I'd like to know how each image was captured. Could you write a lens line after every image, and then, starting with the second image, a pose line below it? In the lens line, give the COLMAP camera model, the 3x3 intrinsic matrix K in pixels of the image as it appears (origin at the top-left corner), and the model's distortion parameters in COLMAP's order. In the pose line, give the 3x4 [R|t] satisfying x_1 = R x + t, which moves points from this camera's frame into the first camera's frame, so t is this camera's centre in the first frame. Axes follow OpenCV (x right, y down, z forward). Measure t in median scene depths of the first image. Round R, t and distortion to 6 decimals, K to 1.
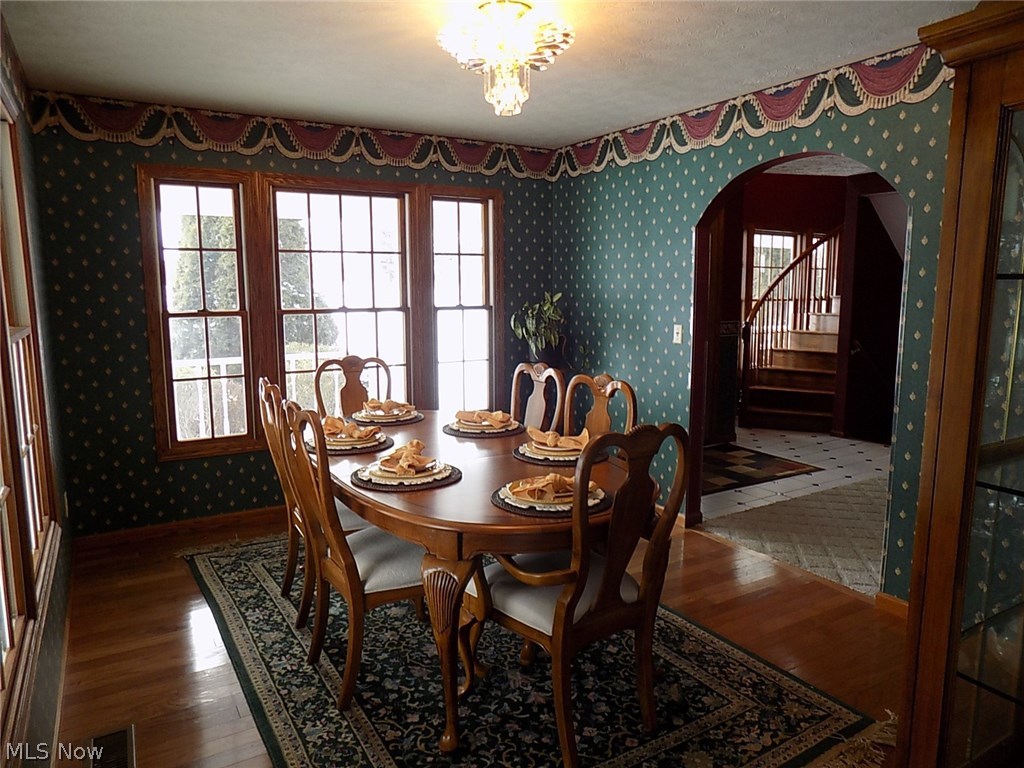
lens RADIAL K [[679.7, 0, 511.6], [0, 679.7, 389.0], [0, 0, 1]] dist [-0.023571, 0.001313]
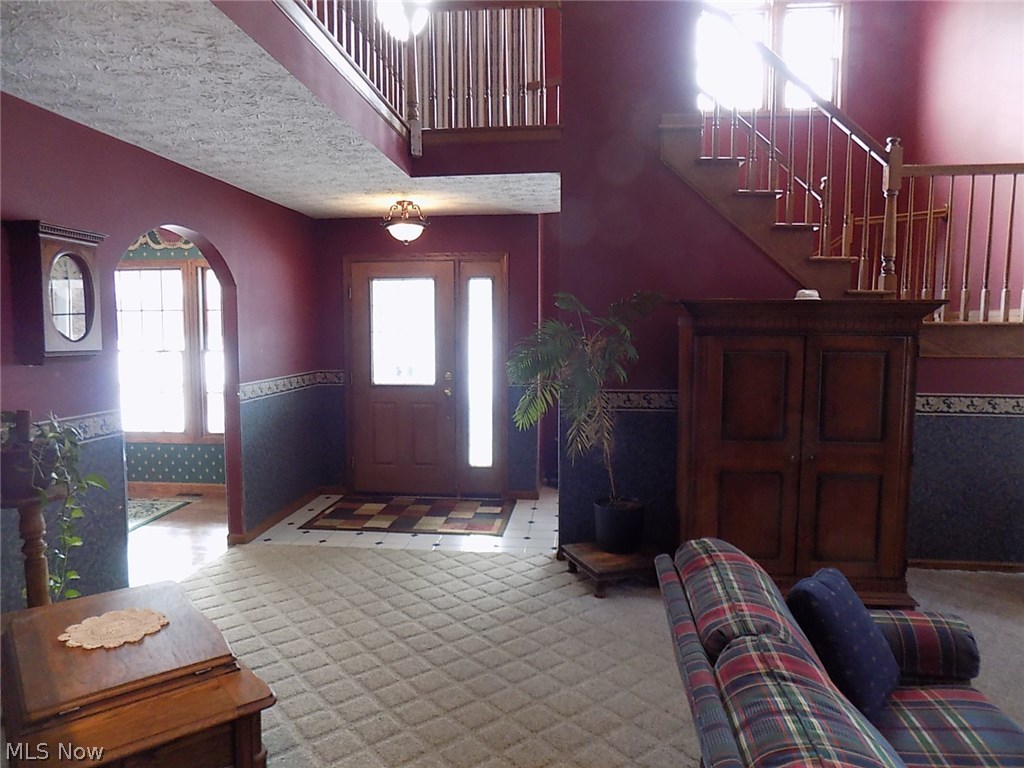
lens RADIAL K [[679.7, 0, 511.6], [0, 679.7, 389.0], [0, 0, 1]] dist [-0.023571, 0.001313]
pose [[0.817207, 0.059091, -0.573306, 0.703263], [-0.084335, 0.996283, -0.017526, -0.043944], [0.570140, 0.062672, 0.819154, 0.178621]]
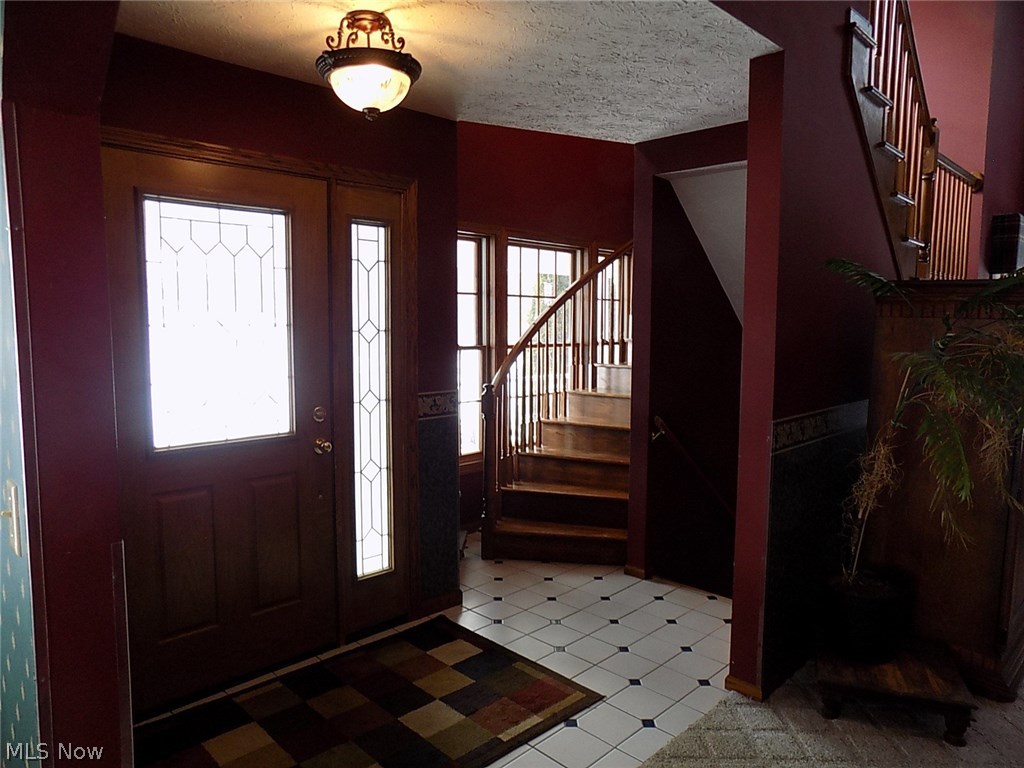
lens RADIAL K [[679.7, 0, 511.6], [0, 679.7, 389.0], [0, 0, 1]] dist [-0.023571, 0.001313]
pose [[0.970924, -0.015887, 0.238859, 0.203080], [0.028554, 0.998358, -0.049666, -0.057931], [-0.237678, 0.055043, 0.969783, 0.377191]]
